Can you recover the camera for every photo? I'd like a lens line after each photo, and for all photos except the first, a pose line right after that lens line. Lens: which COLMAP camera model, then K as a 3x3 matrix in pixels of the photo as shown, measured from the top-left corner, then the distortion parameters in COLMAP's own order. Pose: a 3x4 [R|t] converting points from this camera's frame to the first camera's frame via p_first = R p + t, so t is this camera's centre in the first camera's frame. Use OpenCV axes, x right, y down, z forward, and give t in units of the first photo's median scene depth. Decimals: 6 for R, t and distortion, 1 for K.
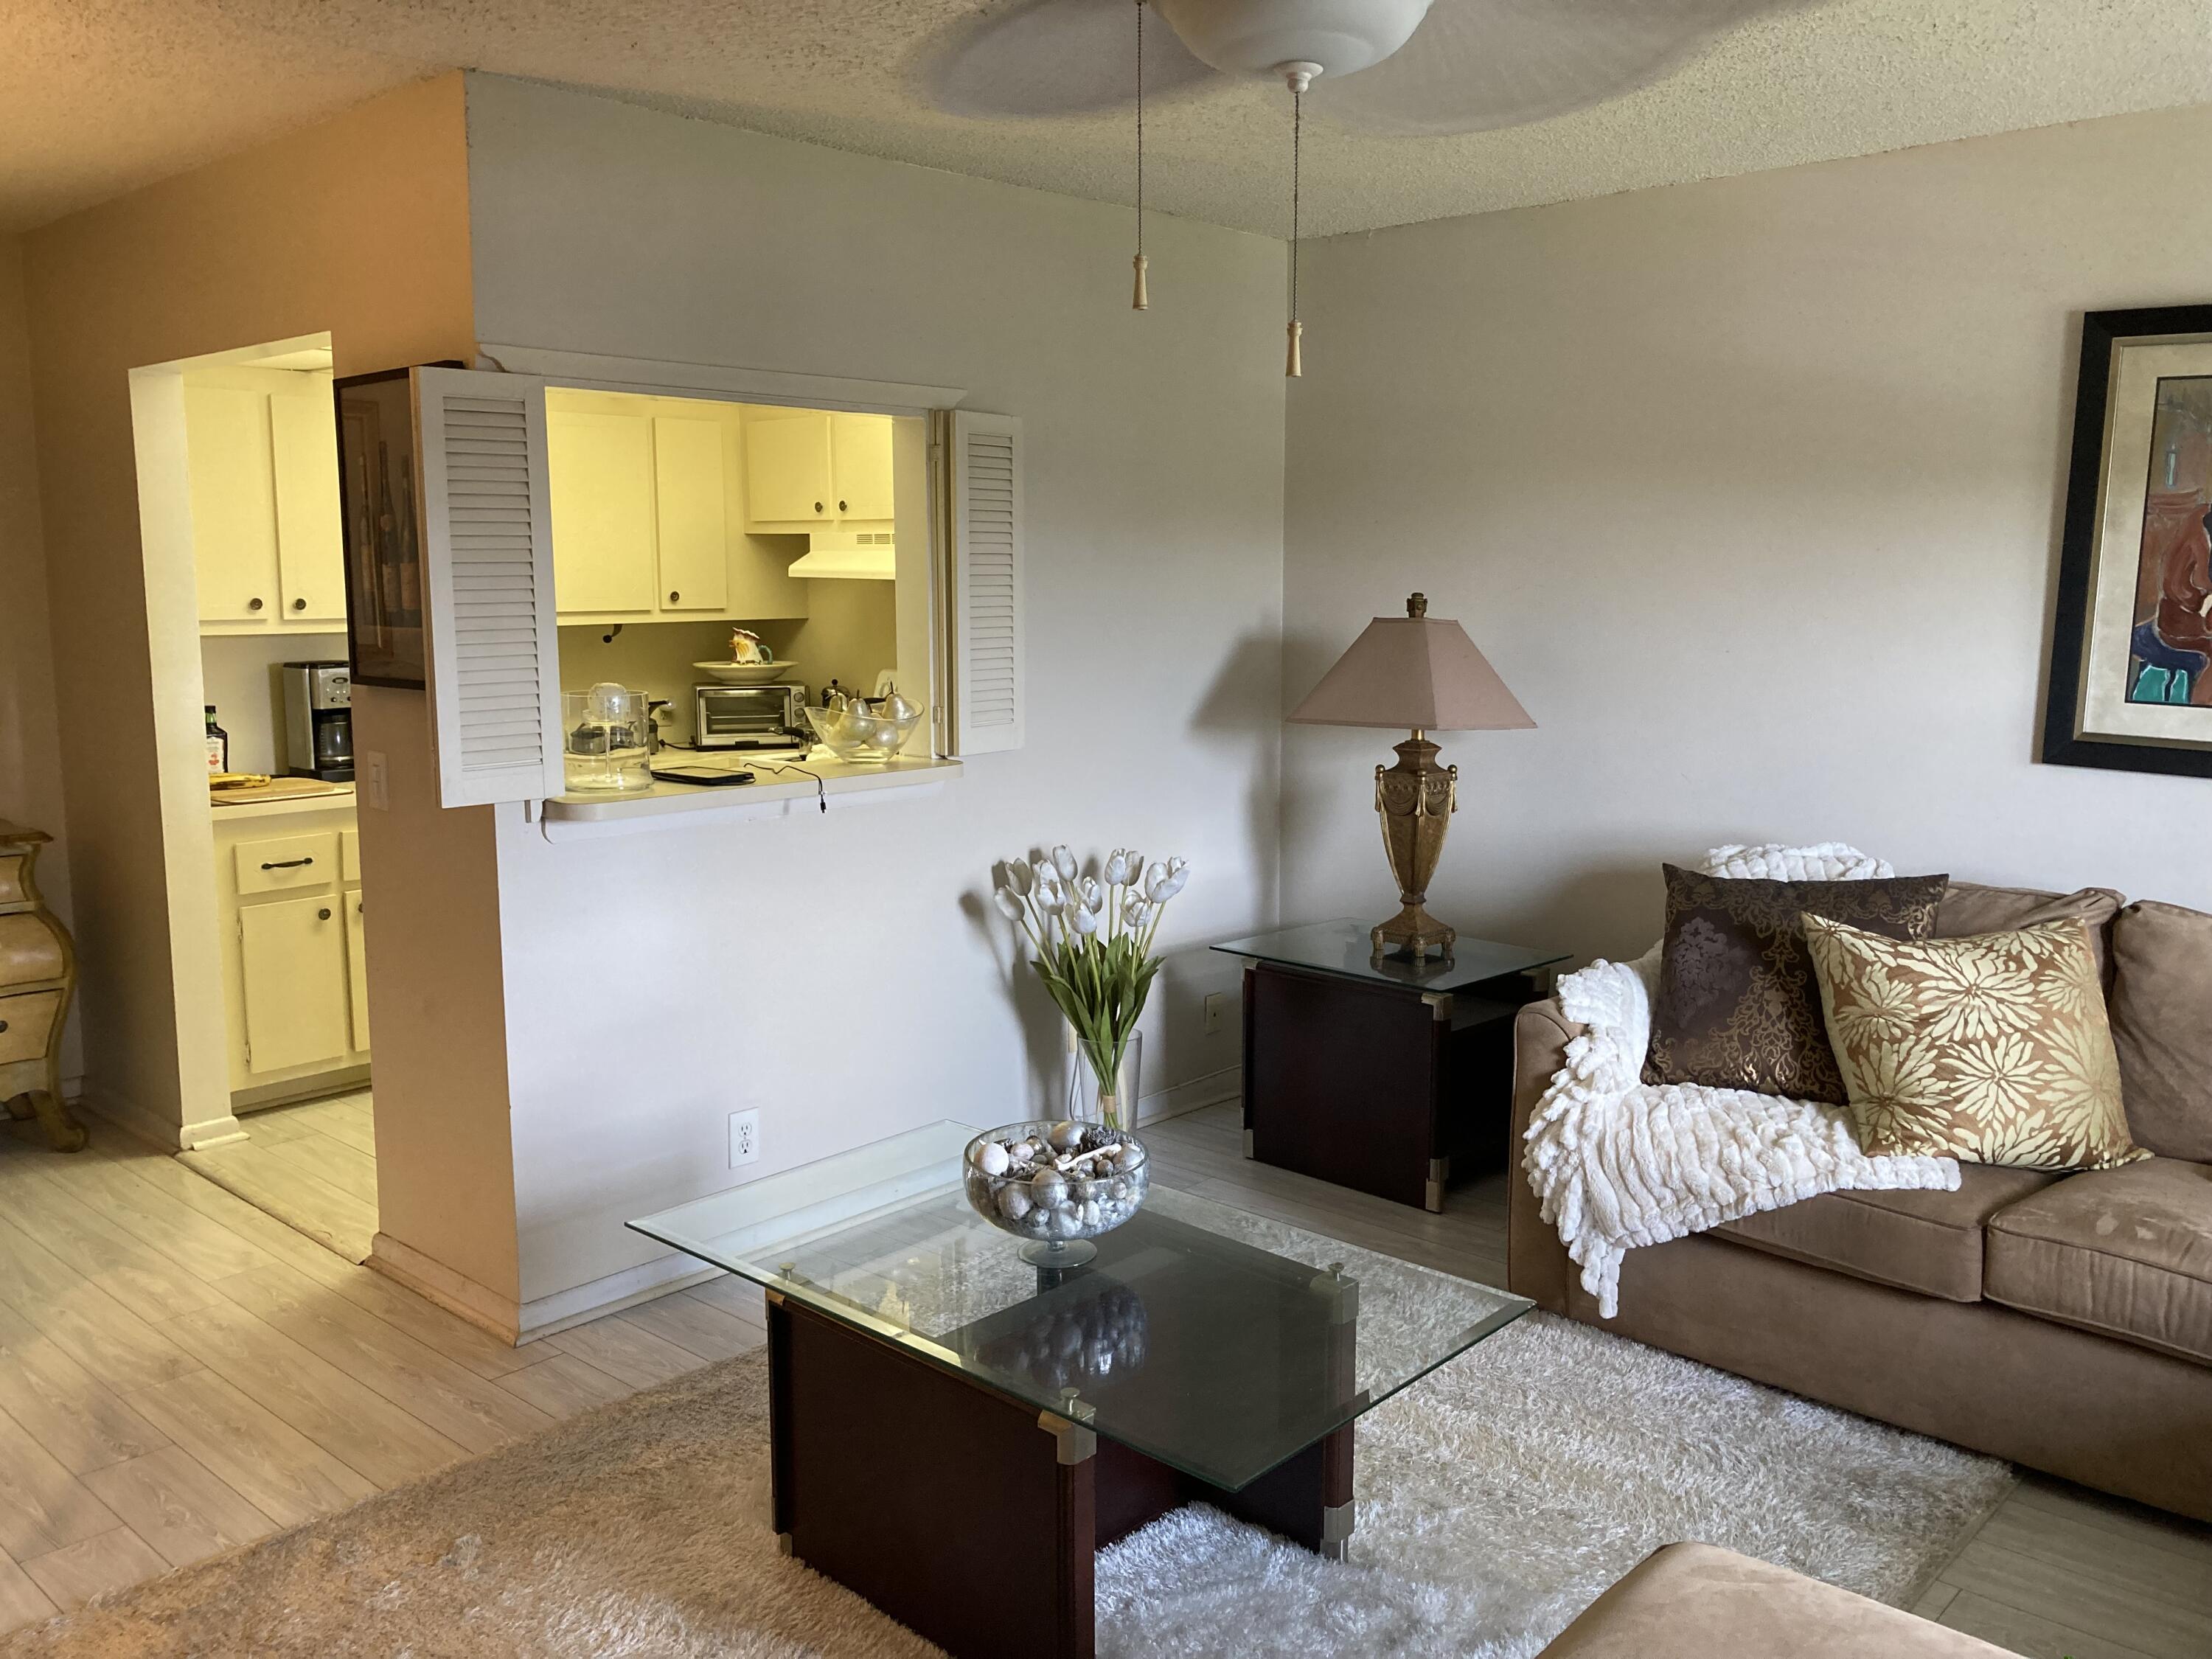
lens RADIAL K [[1785.2, 0, 1120.5], [0, 1785.2, 811.3], [0, 0, 1]] dist [0.016384, -0.002901]
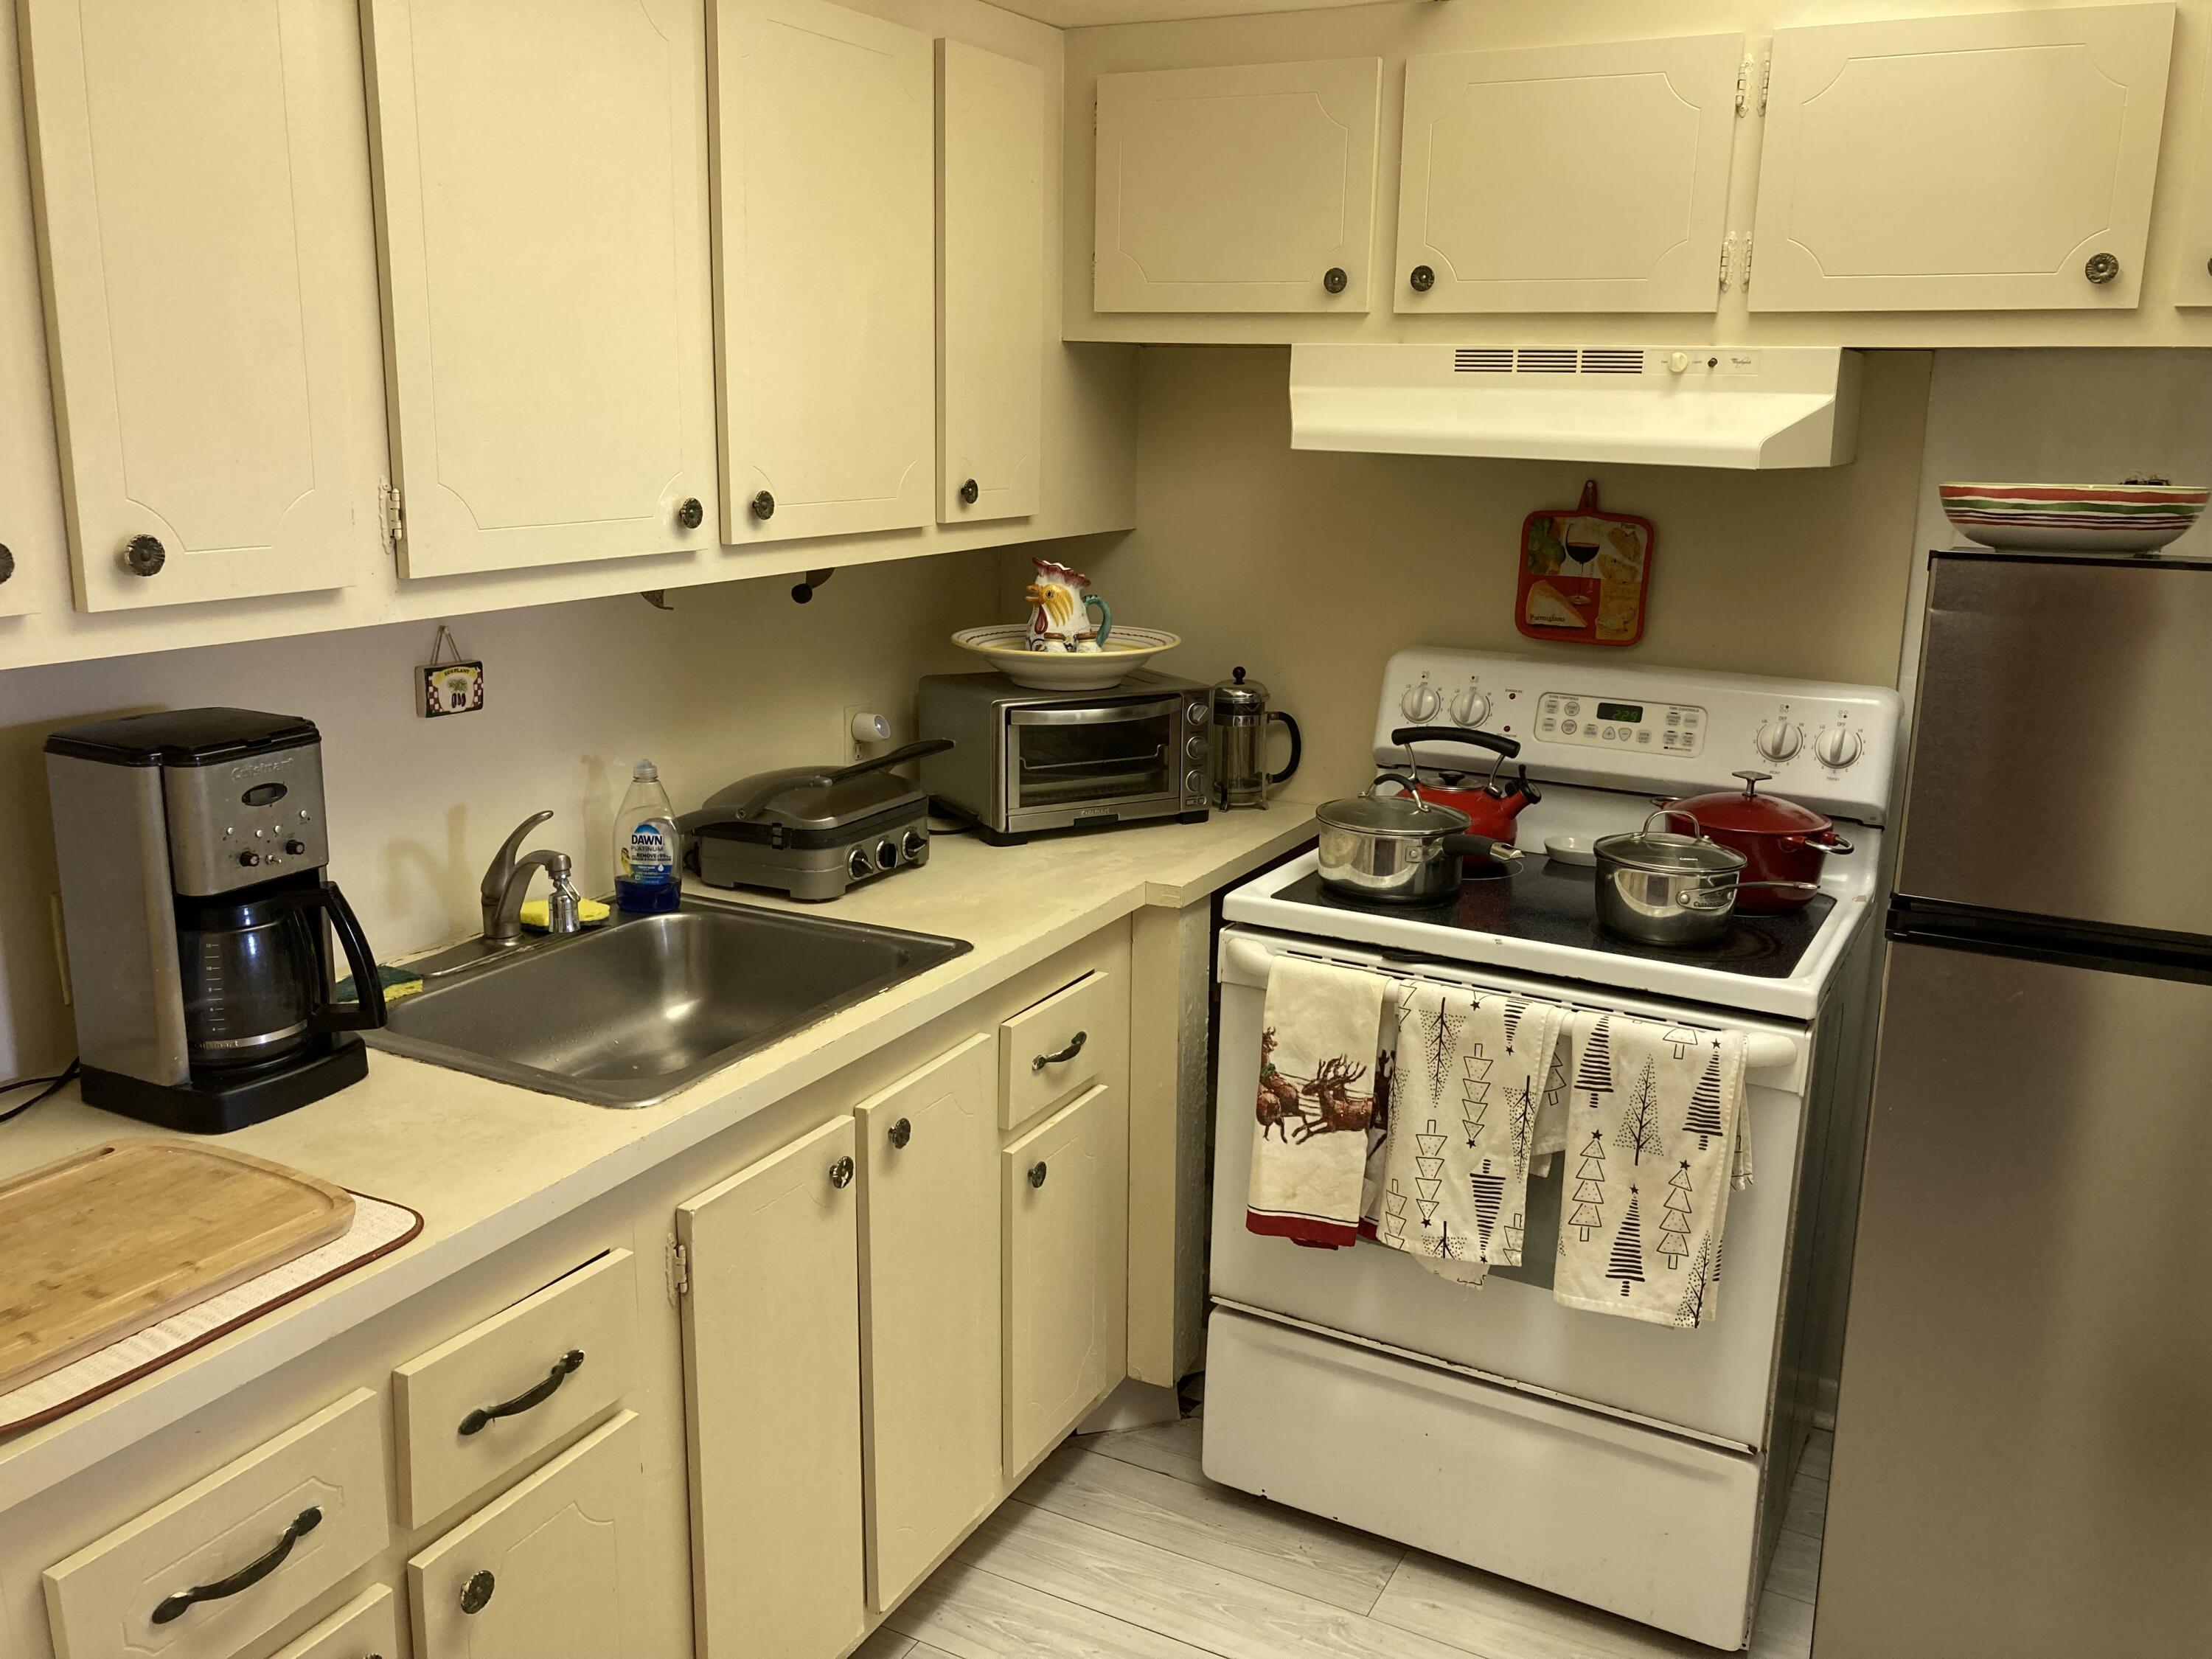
lens RADIAL K [[1816.4, 0, 1103.9], [0, 1816.4, 815.2], [0, 0, 1]] dist [-0.013644, -0.005337]
pose [[0.971494, -0.035437, 0.234402, -0.334734], [0.013821, 0.995549, 0.093228, -0.087863], [-0.236662, -0.087331, 0.967659, 0.604175]]
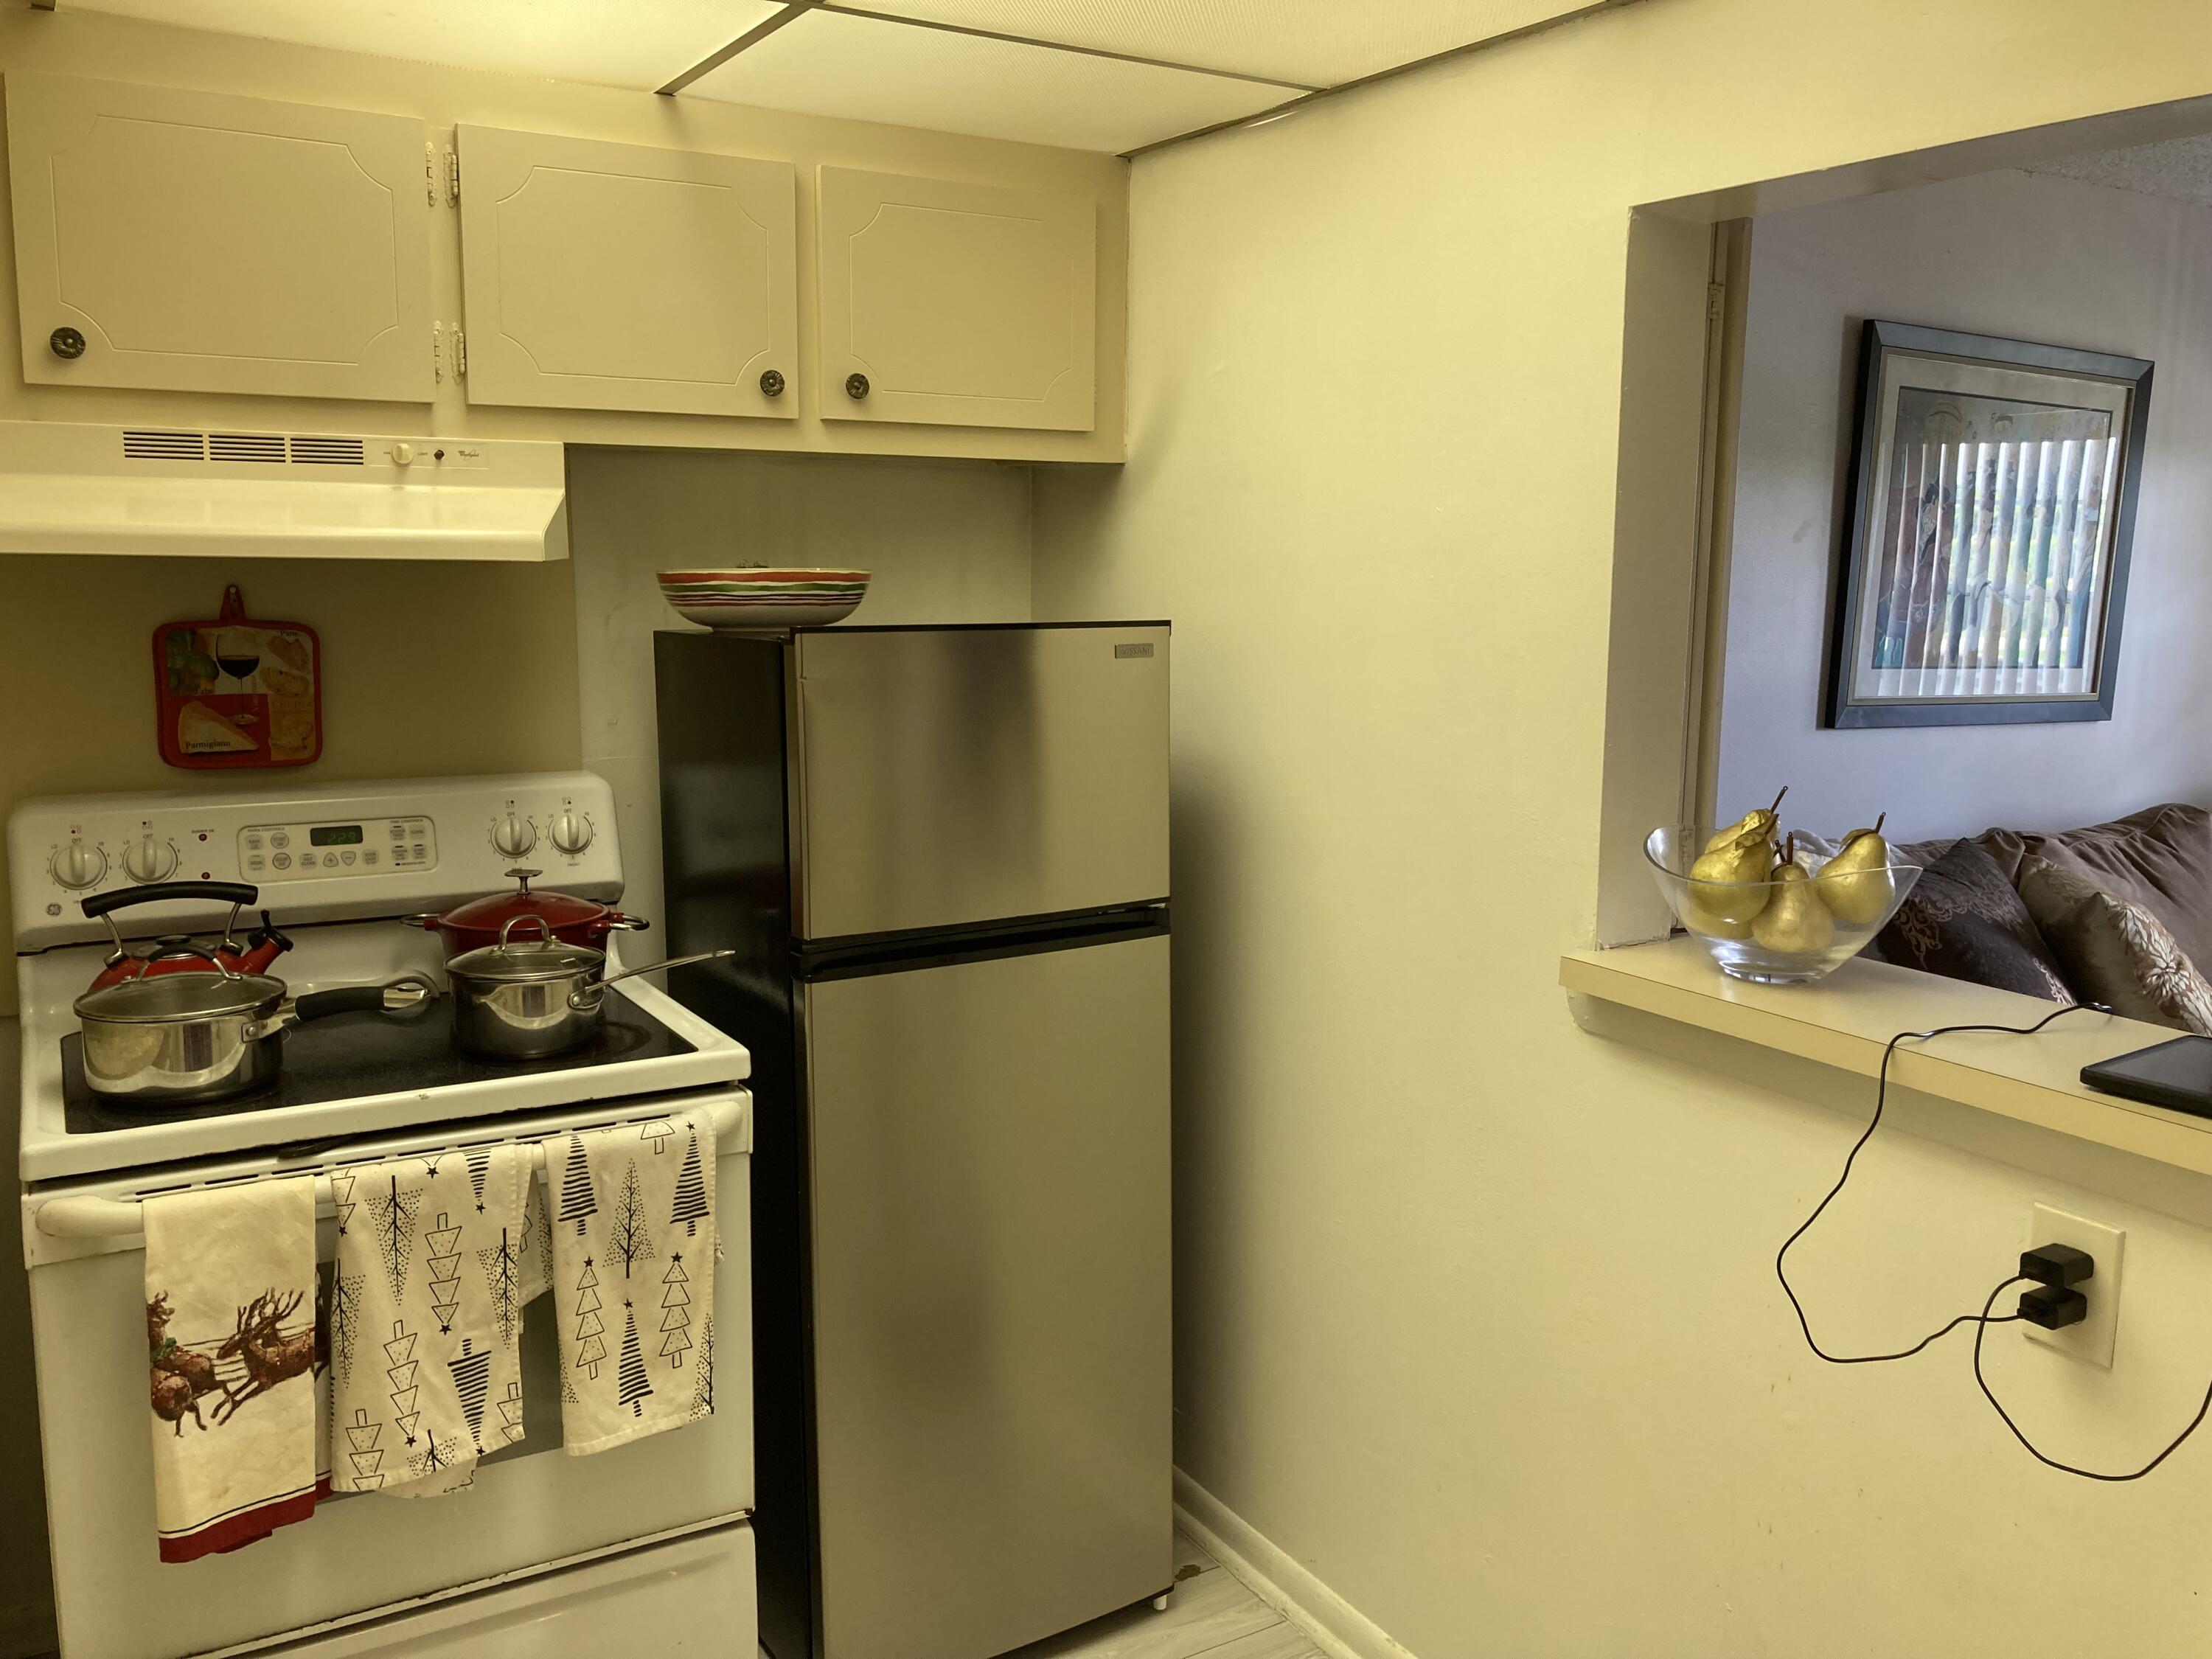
lens RADIAL K [[1785.2, 0, 1120.5], [0, 1785.2, 811.3], [0, 0, 1]] dist [0.016384, -0.002901]
pose [[0.286179, -0.137414, 0.948272, -0.436802], [0.119118, 0.987088, 0.107090, -0.097193], [-0.950743, 0.082310, 0.298852, 0.724583]]
